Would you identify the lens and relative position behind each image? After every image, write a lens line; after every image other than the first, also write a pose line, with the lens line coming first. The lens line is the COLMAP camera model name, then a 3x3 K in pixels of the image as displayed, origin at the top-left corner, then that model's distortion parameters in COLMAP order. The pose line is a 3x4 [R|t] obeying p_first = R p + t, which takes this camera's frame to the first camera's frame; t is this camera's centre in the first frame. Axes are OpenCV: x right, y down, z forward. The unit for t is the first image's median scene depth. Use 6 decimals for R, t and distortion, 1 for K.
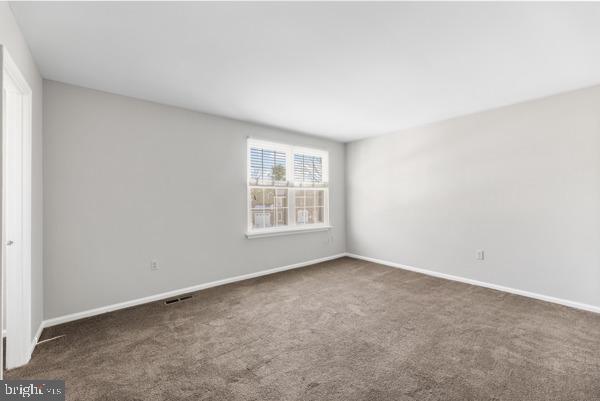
lens RADIAL K [[246.1, 0, 303.5], [0, 246.1, 201.1], [0, 0, 1]] dist [-0.000445, 0.000029]
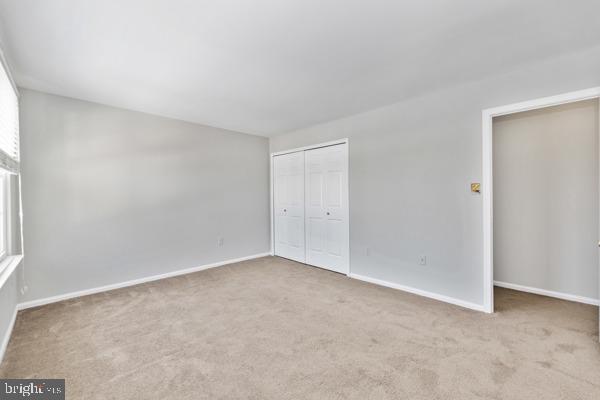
lens RADIAL K [[246.1, 0, 303.6], [0, 246.1, 198.2], [0, 0, 1]] dist [-0.000445, 0.000029]
pose [[-0.100642, -0.004160, 0.994914, -0.654847], [0.002071, 0.999988, 0.004391, -0.000109], [-0.994921, 0.002502, -0.100632, 0.821673]]
